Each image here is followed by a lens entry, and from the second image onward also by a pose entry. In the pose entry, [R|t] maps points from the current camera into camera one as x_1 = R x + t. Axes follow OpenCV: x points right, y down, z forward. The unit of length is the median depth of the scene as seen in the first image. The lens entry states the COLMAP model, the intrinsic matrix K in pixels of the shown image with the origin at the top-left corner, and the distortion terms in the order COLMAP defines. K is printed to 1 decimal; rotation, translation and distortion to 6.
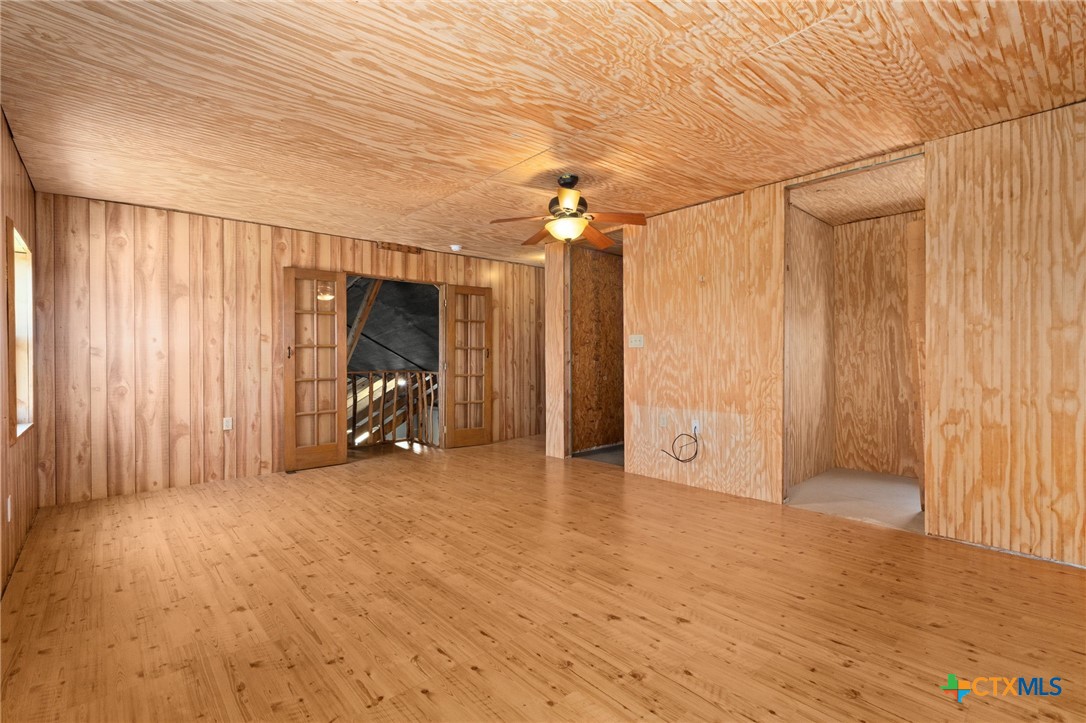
lens RADIAL K [[494.1, 0, 541.7], [0, 494.1, 360.0], [0, 0, 1]] dist [-0.006985, -0.001151]
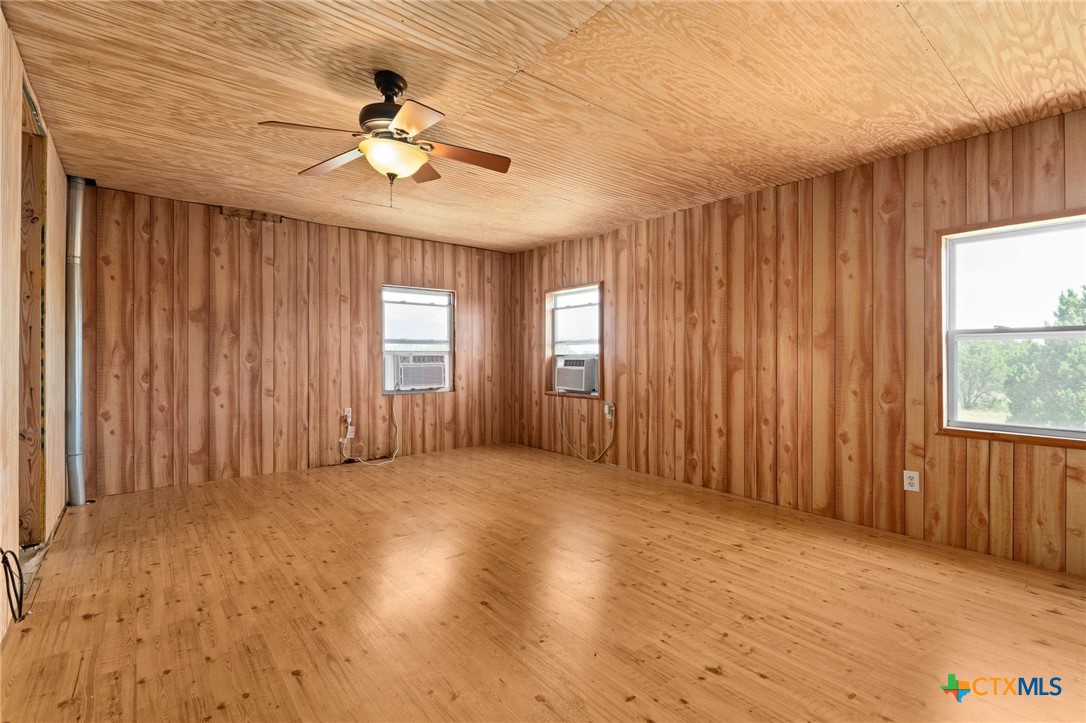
lens RADIAL K [[494.1, 0, 547.7], [0, 494.1, 361.3], [0, 0, 1]] dist [-0.006985, -0.001151]
pose [[-0.999330, 0.000859, 0.036599, -0.178677], [0.001281, 0.999933, 0.011509, -0.004279], [-0.036586, 0.011548, -0.999264, 1.656423]]
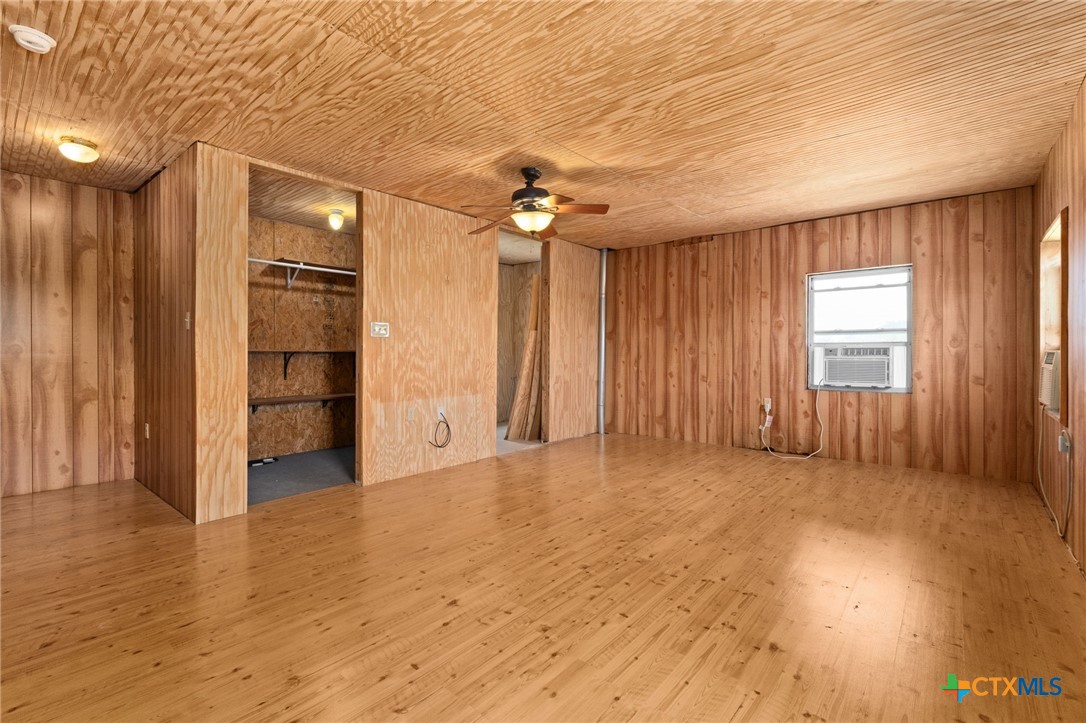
lens RADIAL K [[494.1, 0, 543.9], [0, 494.1, 354.1], [0, 0, 1]] dist [-0.006985, -0.001151]
pose [[-0.138679, -0.002272, 0.990335, -0.957320], [0.004560, 0.999985, 0.002932, 0.004845], [-0.990327, 0.004923, -0.138667, 1.122573]]
